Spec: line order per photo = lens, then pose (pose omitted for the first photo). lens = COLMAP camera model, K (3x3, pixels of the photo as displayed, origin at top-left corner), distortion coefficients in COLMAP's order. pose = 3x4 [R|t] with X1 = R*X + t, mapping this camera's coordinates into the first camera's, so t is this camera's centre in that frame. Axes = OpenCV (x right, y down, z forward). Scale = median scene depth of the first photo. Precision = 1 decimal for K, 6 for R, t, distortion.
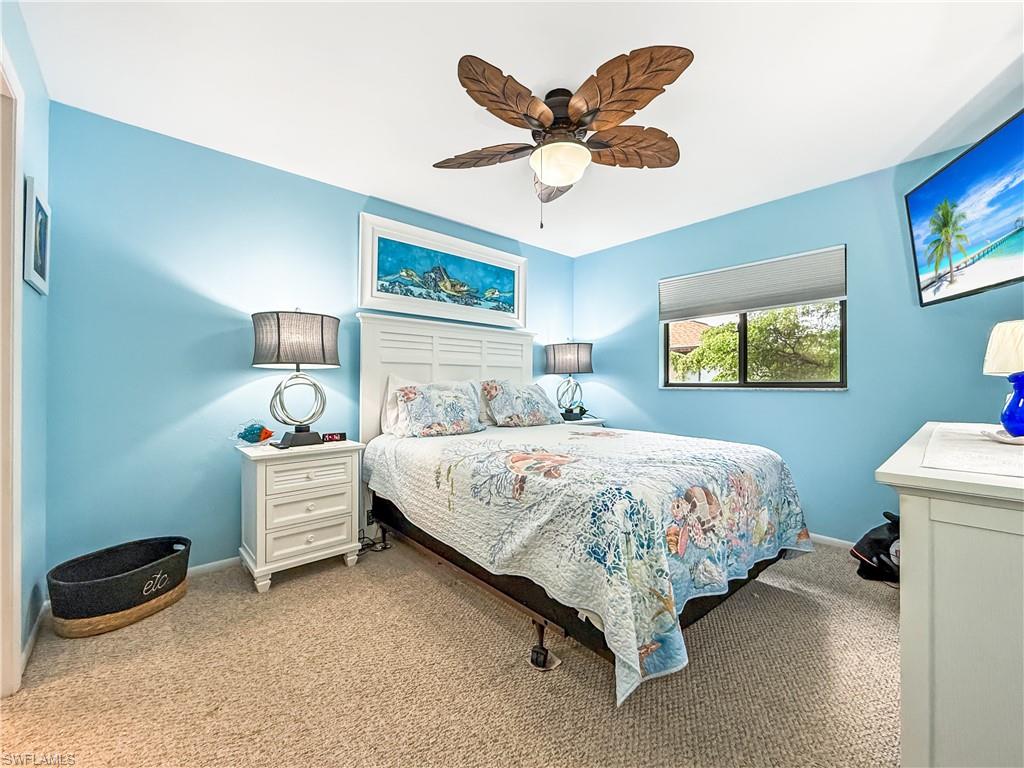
lens RADIAL K [[412.3, 0, 490.6], [0, 412.3, 378.3], [0, 0, 1]] dist [0.018793, -0.030385]
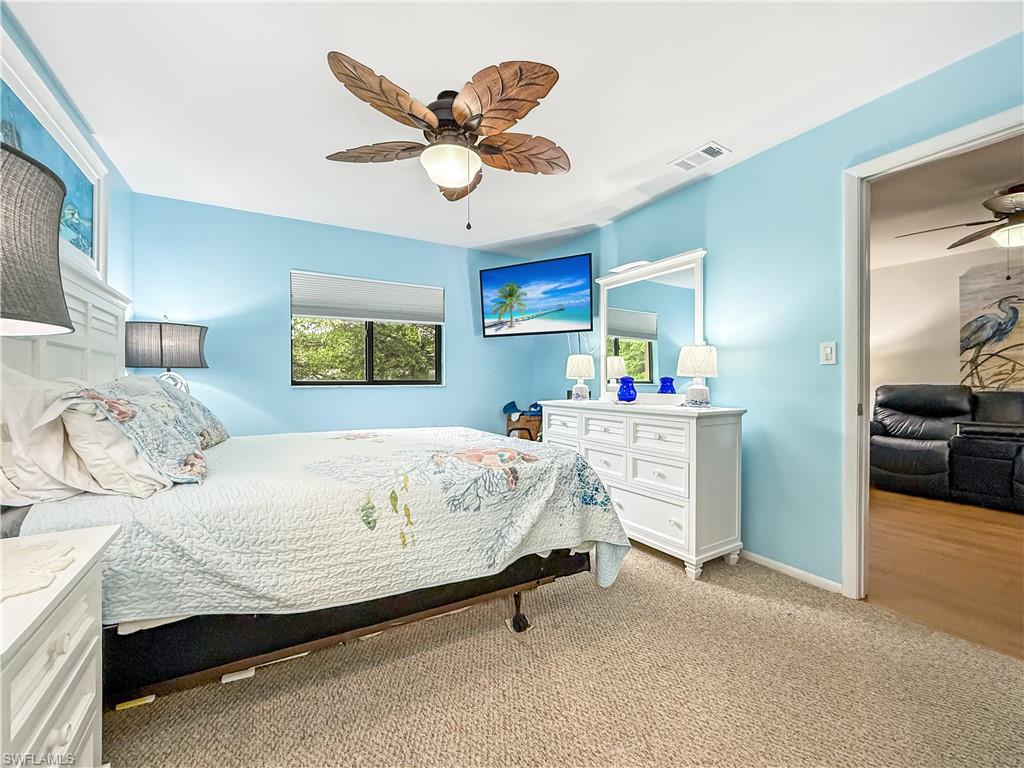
lens RADIAL K [[420.4, 0, 508.5], [0, 420.4, 382.6], [0, 0, 1]] dist [-0.009686, 0.000681]
pose [[0.193314, -0.002973, 0.981132, -0.792295], [-0.010236, 0.999935, 0.005047, 0.008866], [-0.981084, -0.011019, 0.193271, 0.639975]]
